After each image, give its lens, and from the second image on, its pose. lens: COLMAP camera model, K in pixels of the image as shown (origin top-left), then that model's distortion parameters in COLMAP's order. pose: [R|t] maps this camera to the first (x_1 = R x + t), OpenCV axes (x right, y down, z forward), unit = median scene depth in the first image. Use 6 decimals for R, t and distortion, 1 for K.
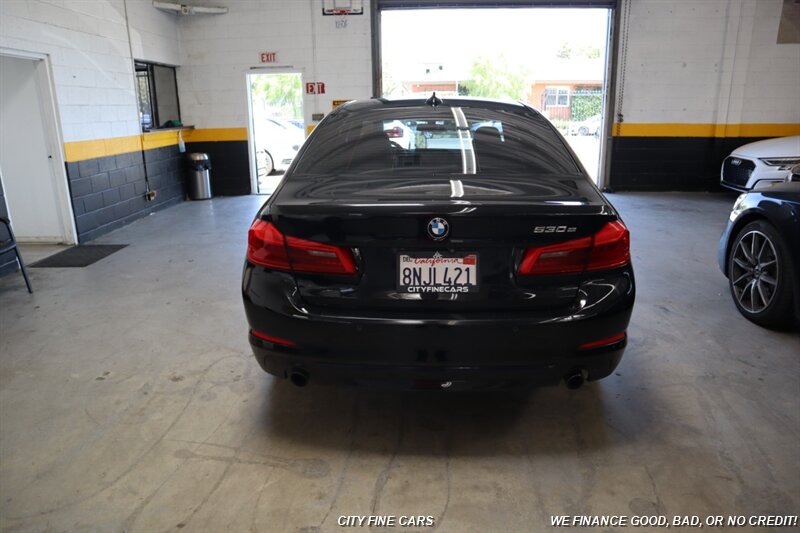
lens RADIAL K [[552.1, 0, 397.8], [0, 552.1, 267.1], [0, 0, 1]] dist [-0.122479, 0.075165]
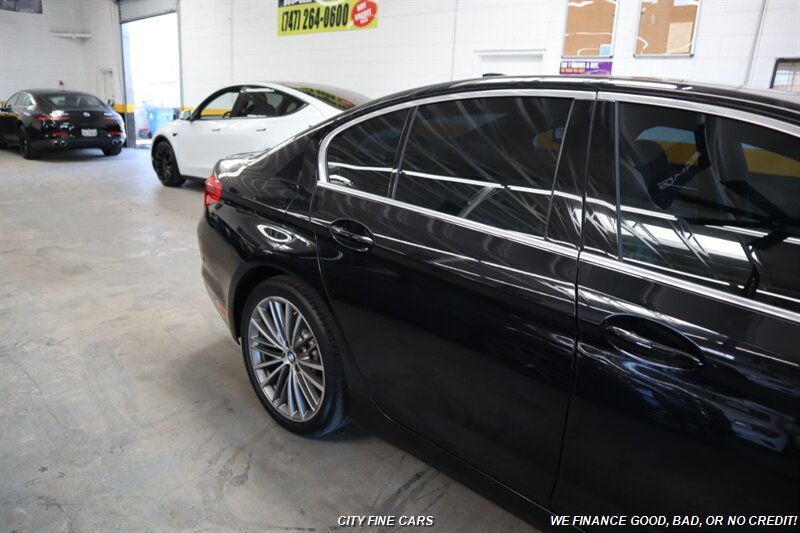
lens RADIAL K [[552.1, 0, 397.8], [0, 552.1, 267.1], [0, 0, 1]] dist [-0.122479, 0.075165]
pose [[-0.647202, 0.203342, -0.734698, 0.785238], [-0.246647, 0.856072, 0.454209, -0.414559], [0.721314, 0.475176, -0.503898, 1.456889]]
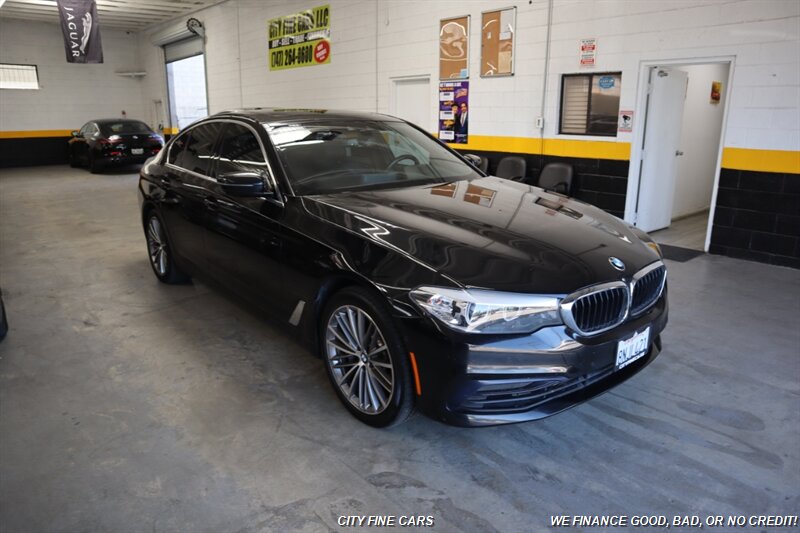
lens RADIAL K [[552.1, 0, 397.8], [0, 552.1, 267.1], [0, 0, 1]] dist [-0.122479, 0.075165]
pose [[-0.731795, 0.195674, -0.652831, 0.896421], [-0.179932, 0.868438, 0.461995, -0.735563], [0.657343, 0.455551, -0.600311, 2.464929]]
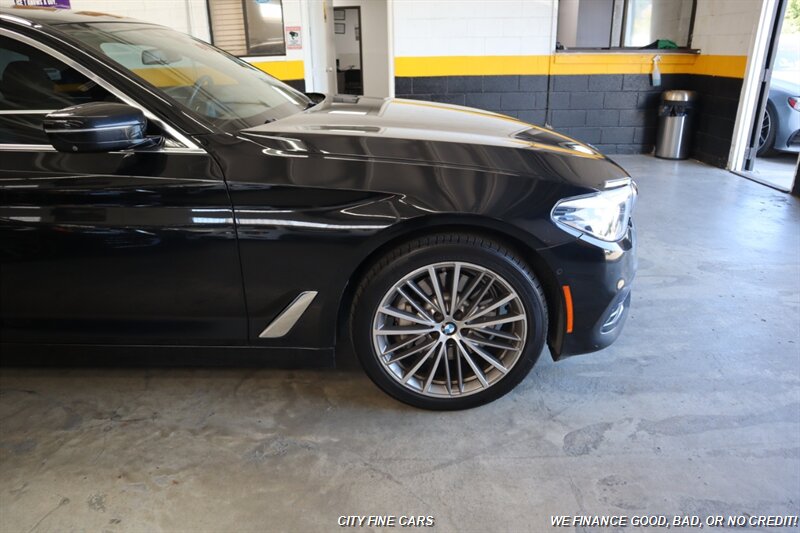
lens RADIAL K [[552.1, 0, 397.8], [0, 552.1, 267.1], [0, 0, 1]] dist [-0.122479, 0.075165]
pose [[0.040140, 0.385349, -0.921897, 0.955023], [-0.256117, 0.895784, 0.363283, -0.486817], [0.965812, 0.221532, 0.134651, 1.828286]]
